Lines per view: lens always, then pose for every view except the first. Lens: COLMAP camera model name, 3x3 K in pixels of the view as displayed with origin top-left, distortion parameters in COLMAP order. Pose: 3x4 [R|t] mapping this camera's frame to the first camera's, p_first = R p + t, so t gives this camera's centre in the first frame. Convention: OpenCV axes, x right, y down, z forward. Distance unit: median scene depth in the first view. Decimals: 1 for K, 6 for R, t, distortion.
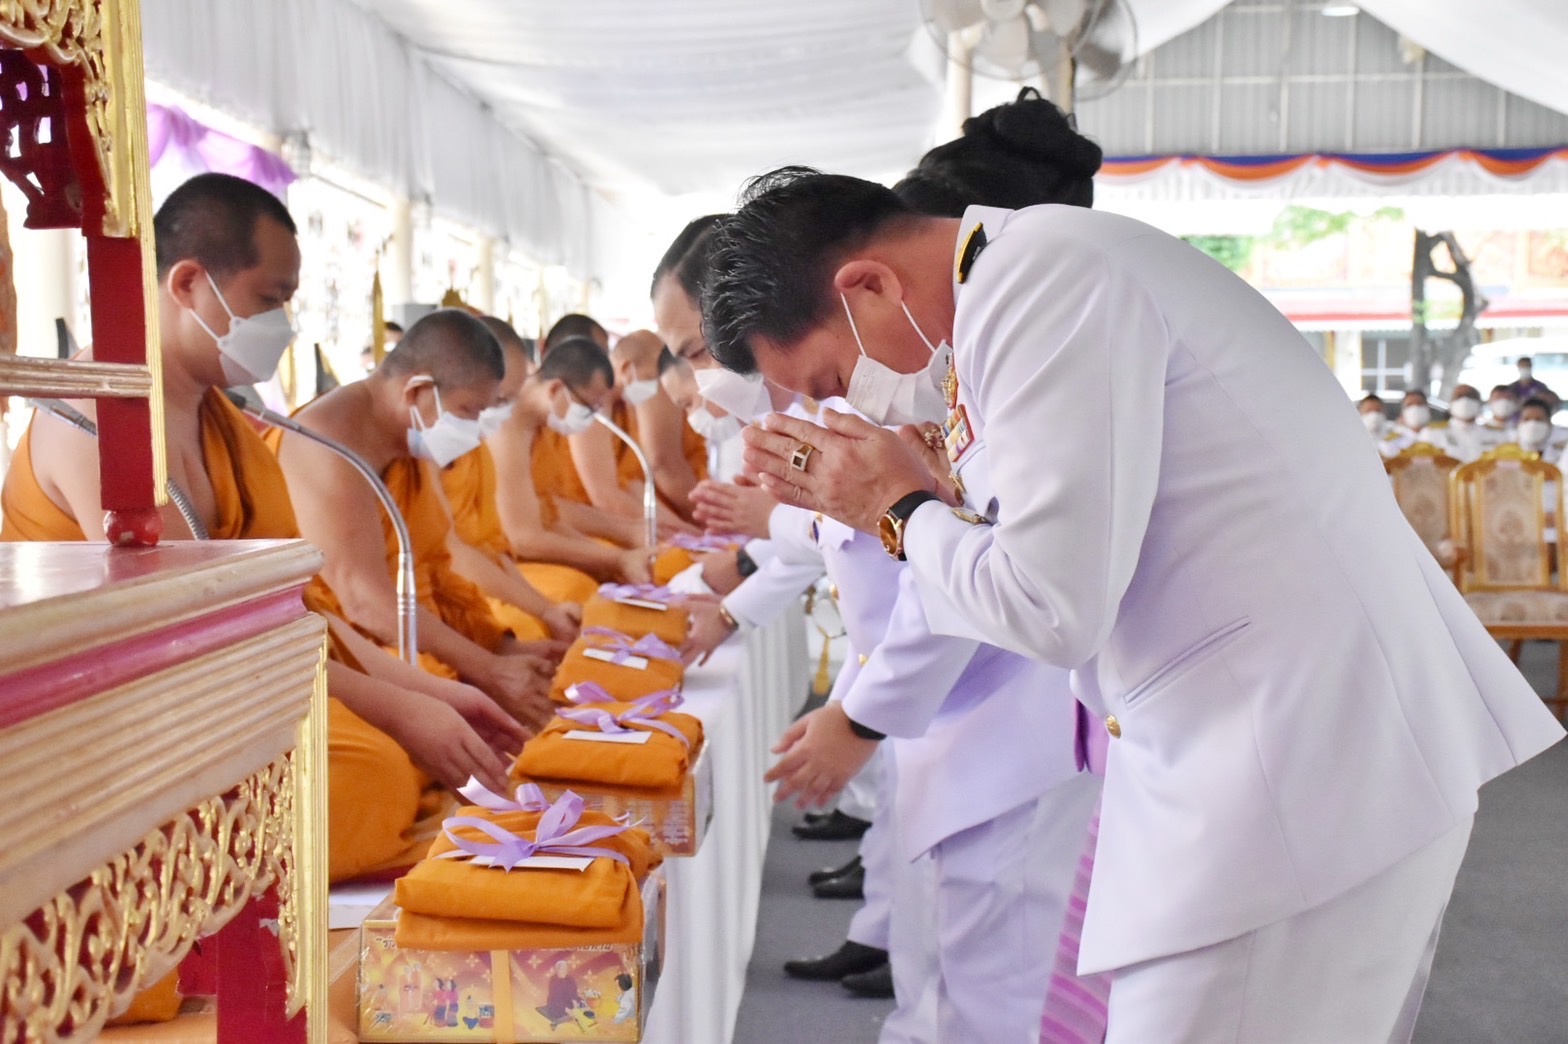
lens RADIAL K [[2443.5, 0, 784.2], [0, 2443.5, 527.3], [0, 0, 1]] dist [0.268848, 0.080444]
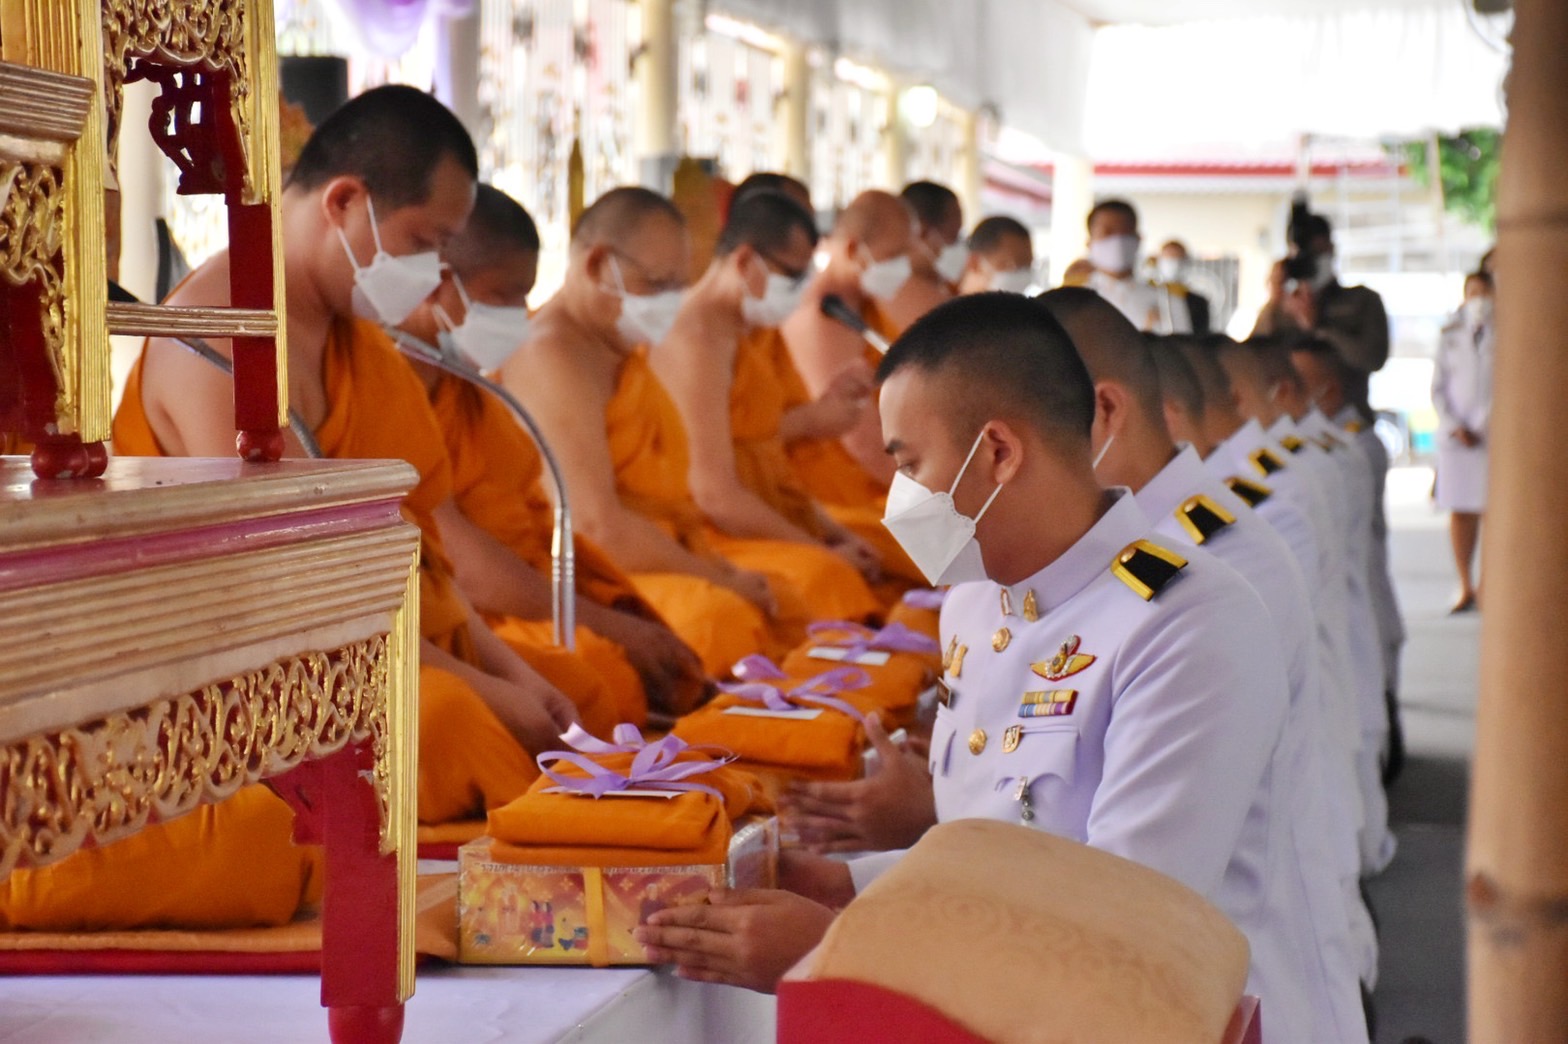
lens RADIAL K [[4617.4, 0, 830.6], [0, 4617.4, 519.5], [0, 0, 1]] dist [1.008431, -0.064280]
pose [[0.991561, 0.018314, -0.128343, 0.296230], [-0.018905, 0.999816, -0.003386, 0.037681], [0.128257, 0.005784, 0.991724, -1.184373]]
